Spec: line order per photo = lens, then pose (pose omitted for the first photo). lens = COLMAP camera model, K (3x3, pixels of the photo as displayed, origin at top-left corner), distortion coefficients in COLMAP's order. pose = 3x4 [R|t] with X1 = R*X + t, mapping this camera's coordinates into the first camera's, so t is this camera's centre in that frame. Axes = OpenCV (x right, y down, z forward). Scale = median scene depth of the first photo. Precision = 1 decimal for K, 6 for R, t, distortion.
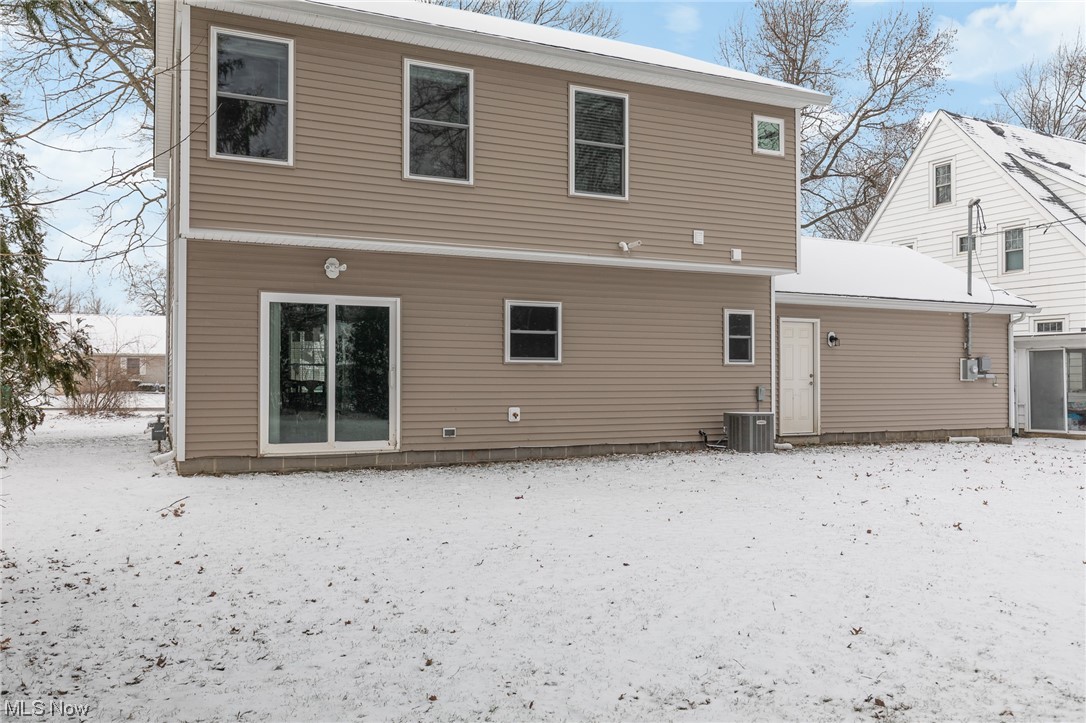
lens RADIAL K [[863.1, 0, 543.3], [0, 863.1, 362.1], [0, 0, 1]] dist [0.008100, -0.000258]
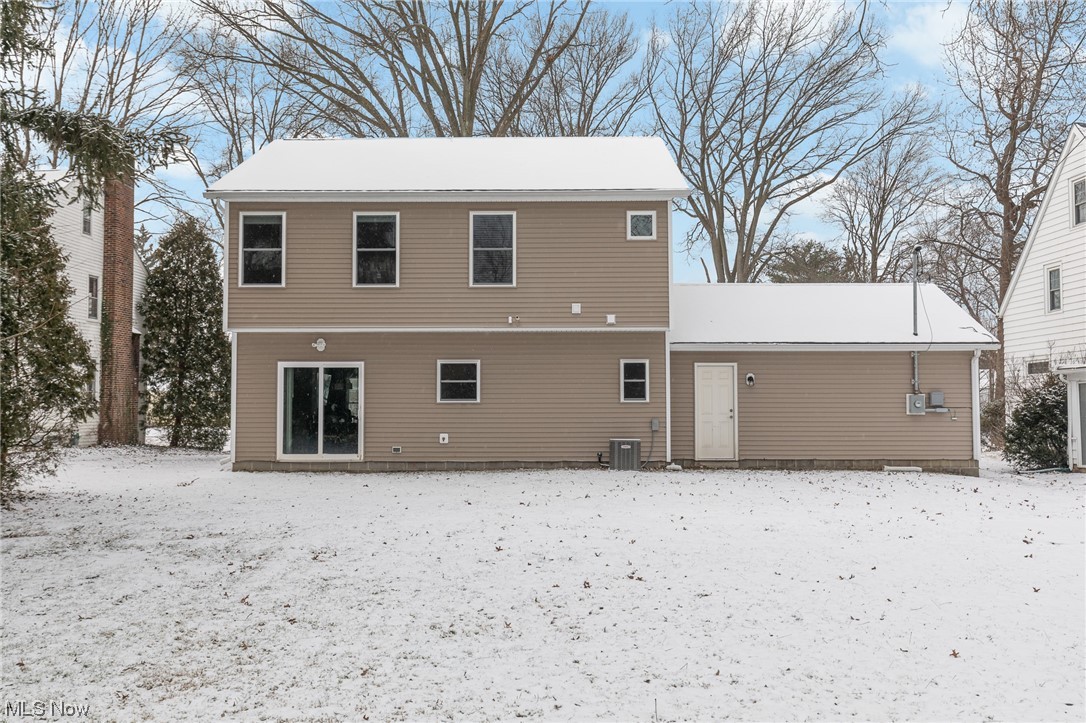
lens RADIAL K [[982.1, 0, 542.2], [0, 982.1, 361.3], [0, 0, 1]] dist [0.018566, 0.005436]
pose [[0.900950, -0.025022, -0.433200, 0.812502], [0.010796, 0.999320, -0.035267, -0.008742], [0.433788, 0.027097, 0.900607, -0.410061]]
